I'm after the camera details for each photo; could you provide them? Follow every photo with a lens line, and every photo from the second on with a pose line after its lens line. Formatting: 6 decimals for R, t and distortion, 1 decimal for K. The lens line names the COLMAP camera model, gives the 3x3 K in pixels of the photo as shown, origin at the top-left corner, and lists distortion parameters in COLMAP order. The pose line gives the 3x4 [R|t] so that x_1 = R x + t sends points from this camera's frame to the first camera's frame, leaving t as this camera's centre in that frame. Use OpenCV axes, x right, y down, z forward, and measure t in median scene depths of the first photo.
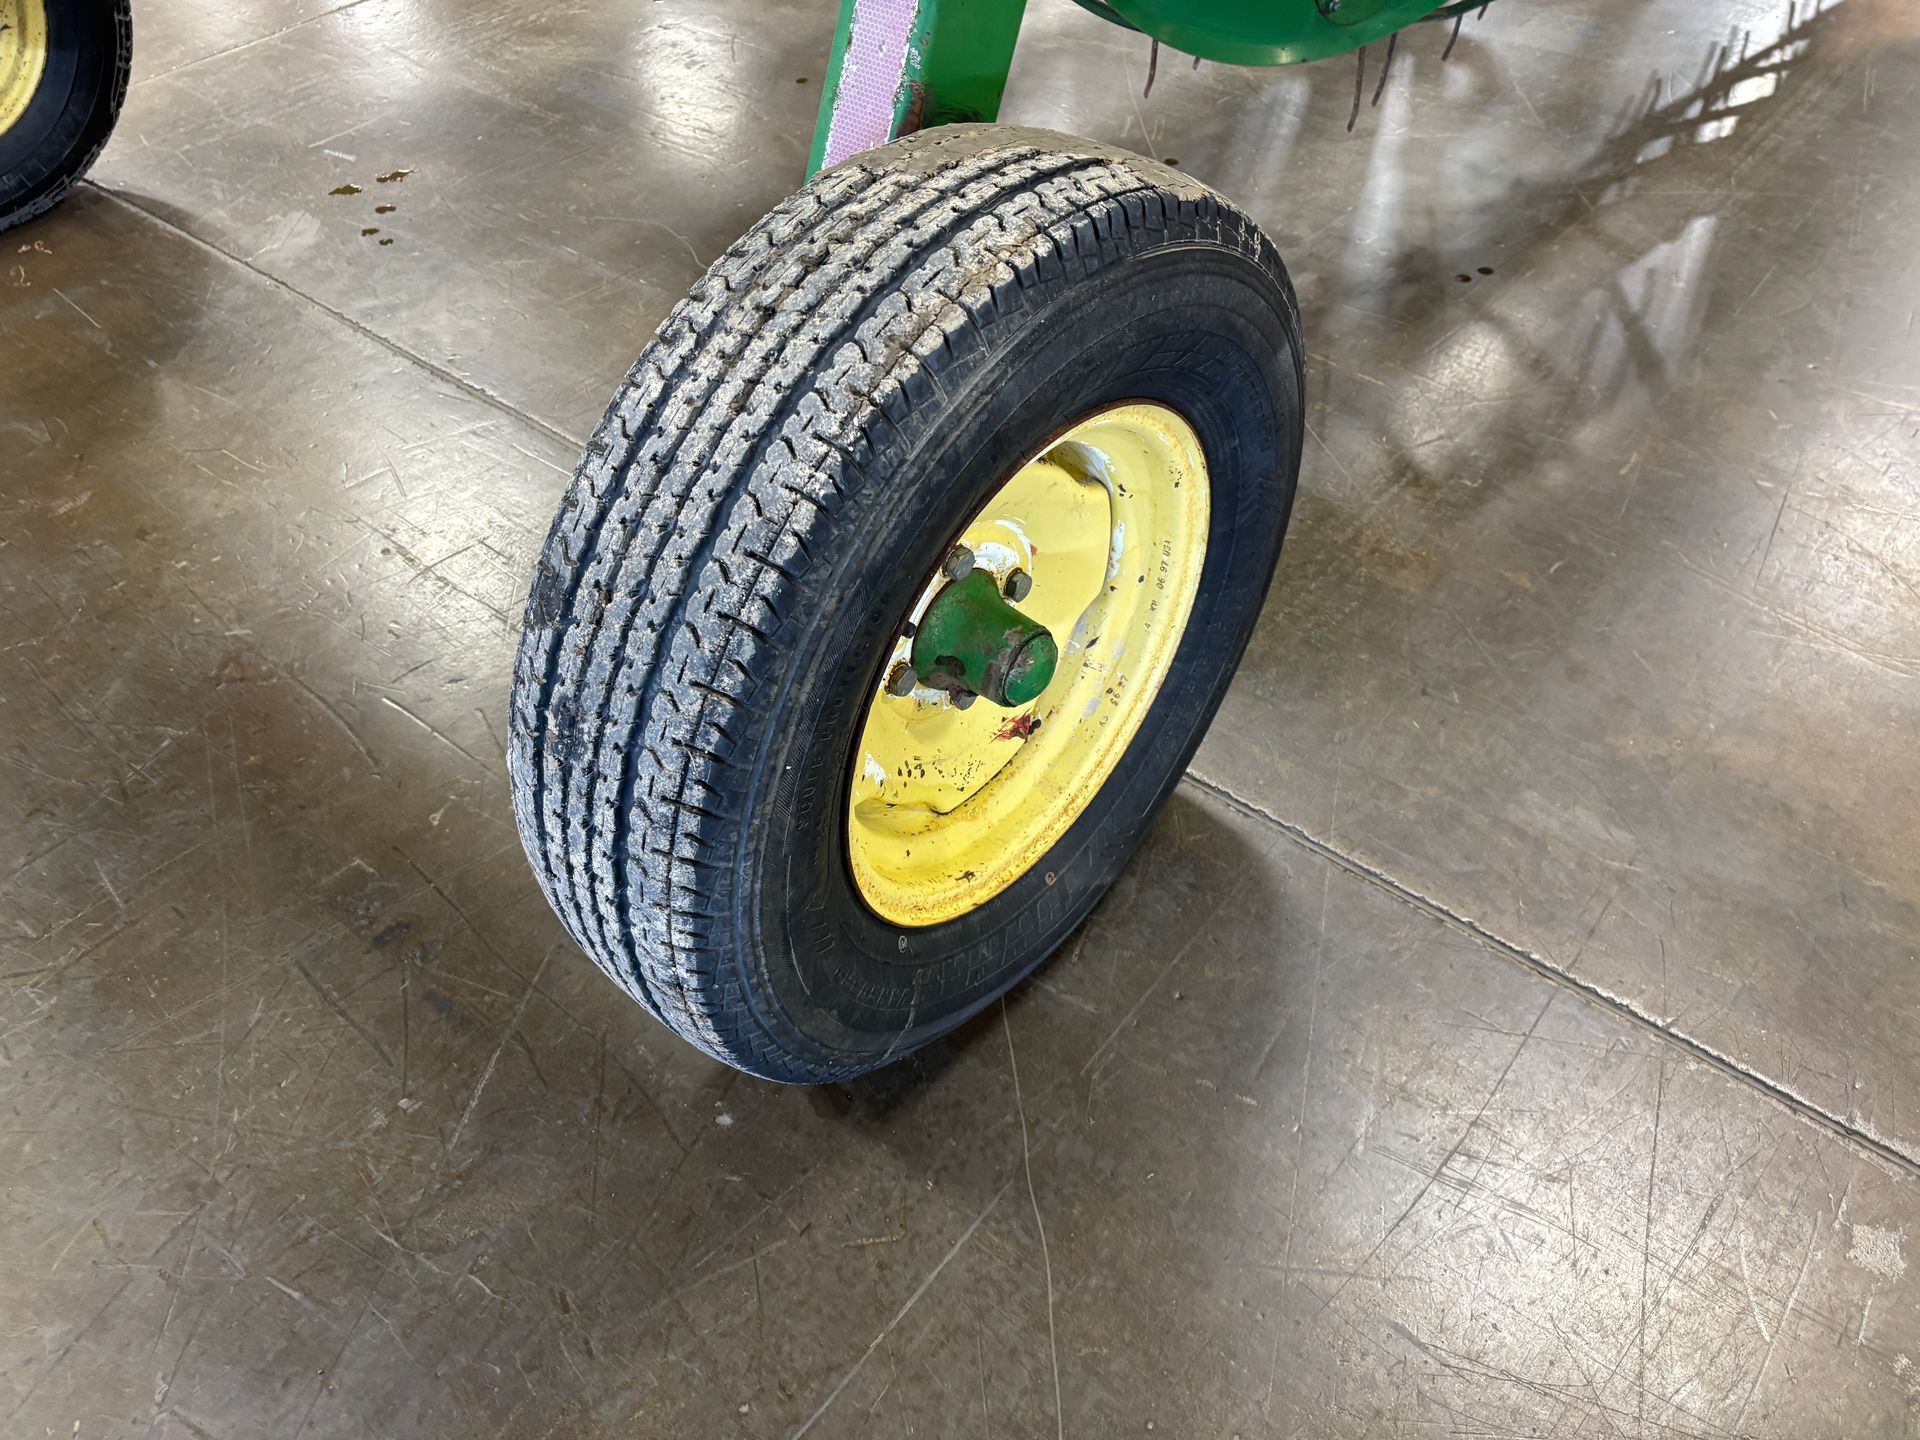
lens RADIAL K [[1449.4, 0, 969.7], [0, 1449.4, 707.0], [0, 0, 1]] dist [0.055966, -0.054109]
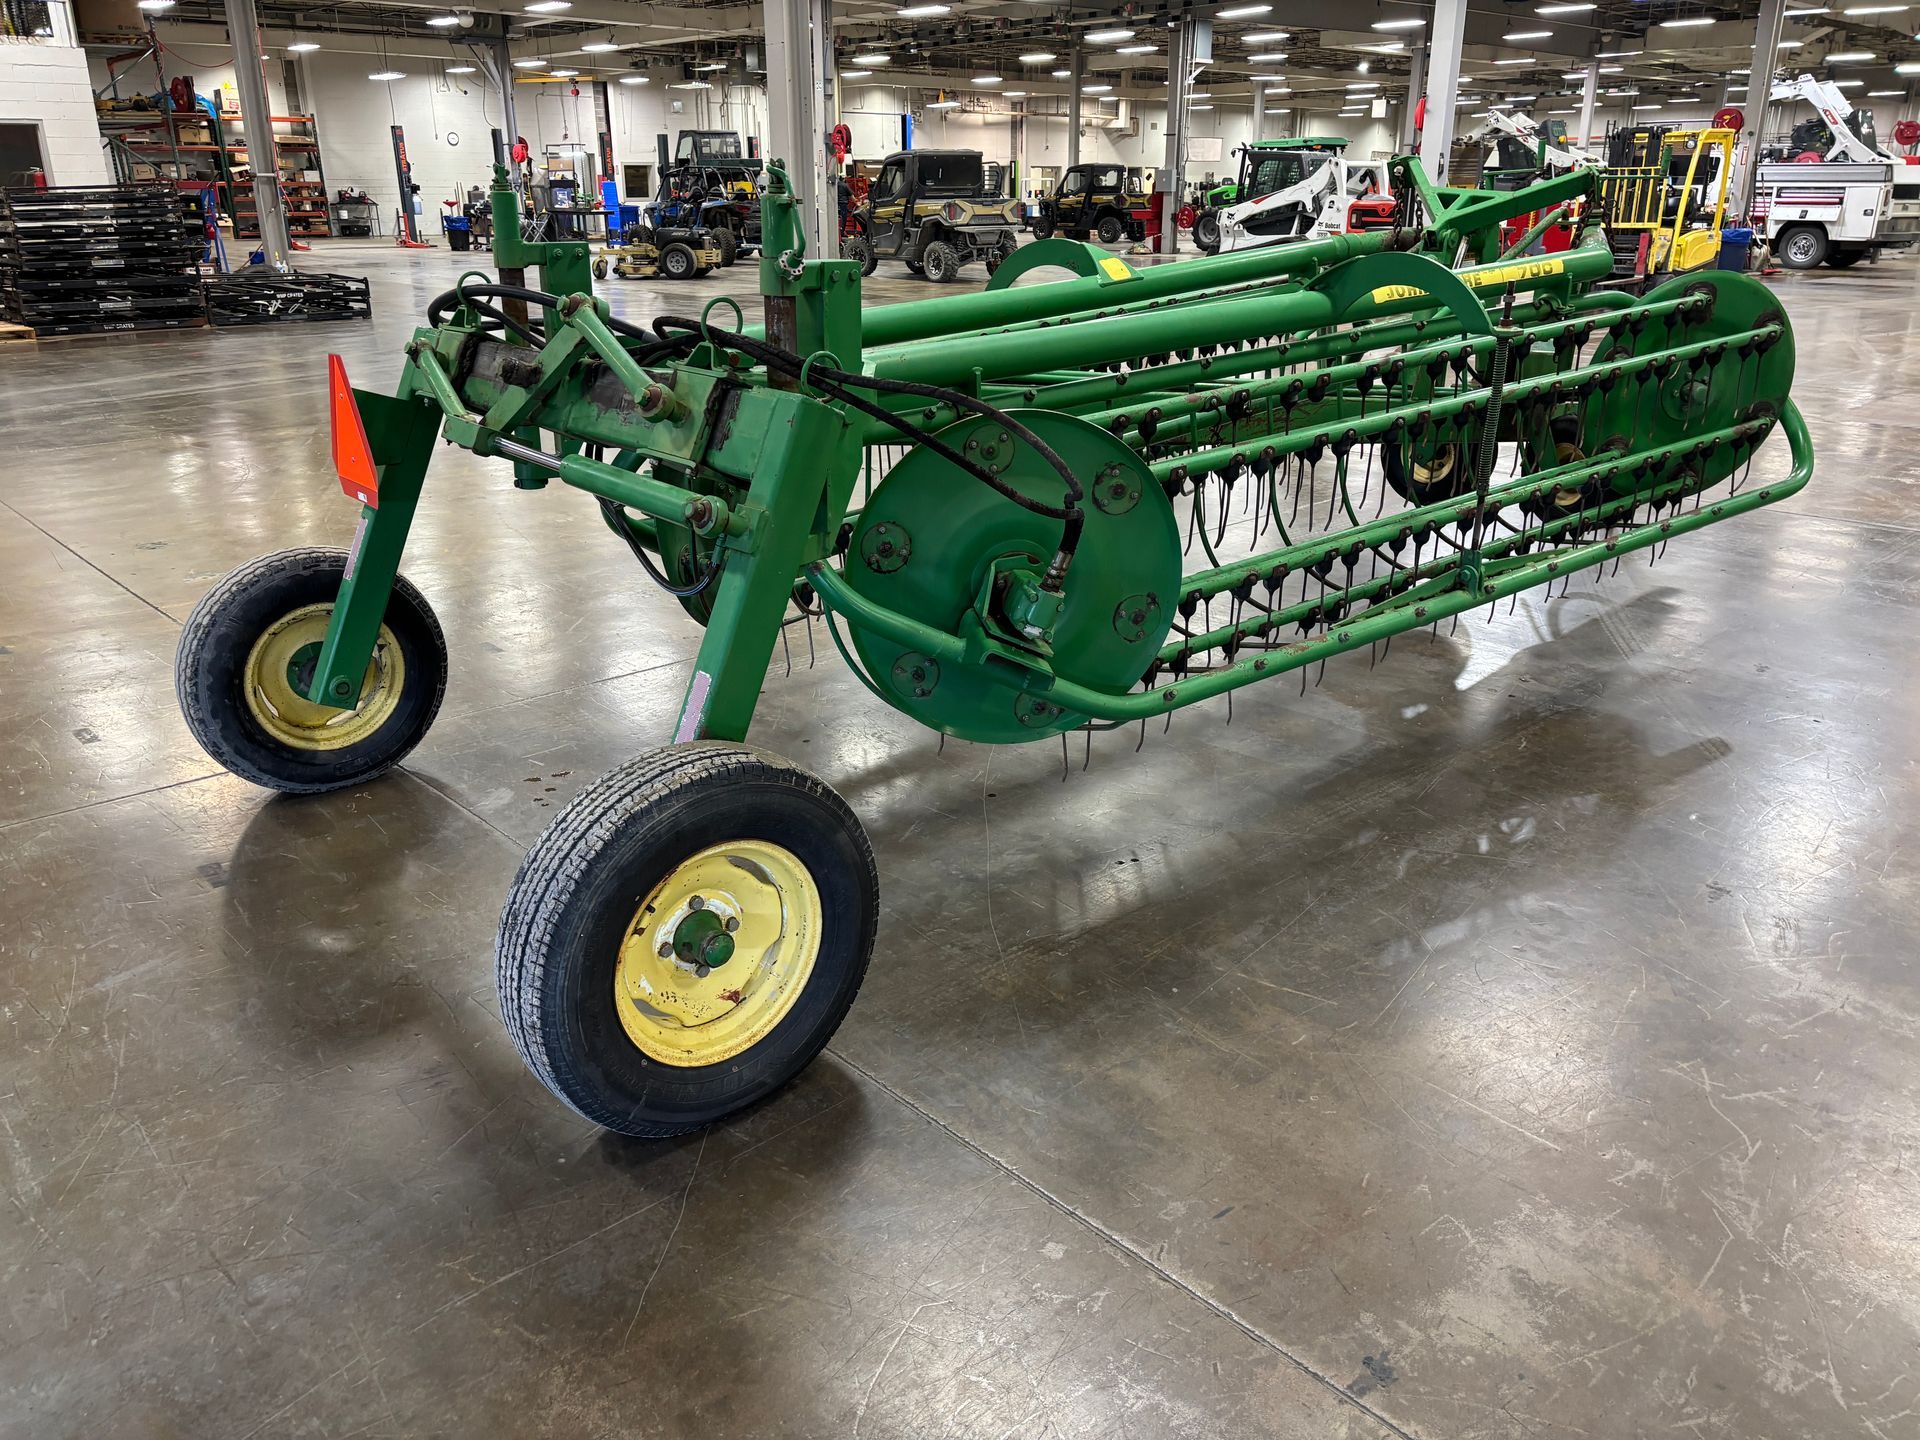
lens RADIAL K [[1449.4, 0, 971.1], [0, 1449.4, 711.8], [0, 0, 1]] dist [0.055966, -0.054109]
pose [[0.988699, 0.057992, -0.138246, 0.714732], [-0.111876, 0.899249, -0.422888, 0.551532], [0.099794, 0.433575, 0.895575, -1.198277]]
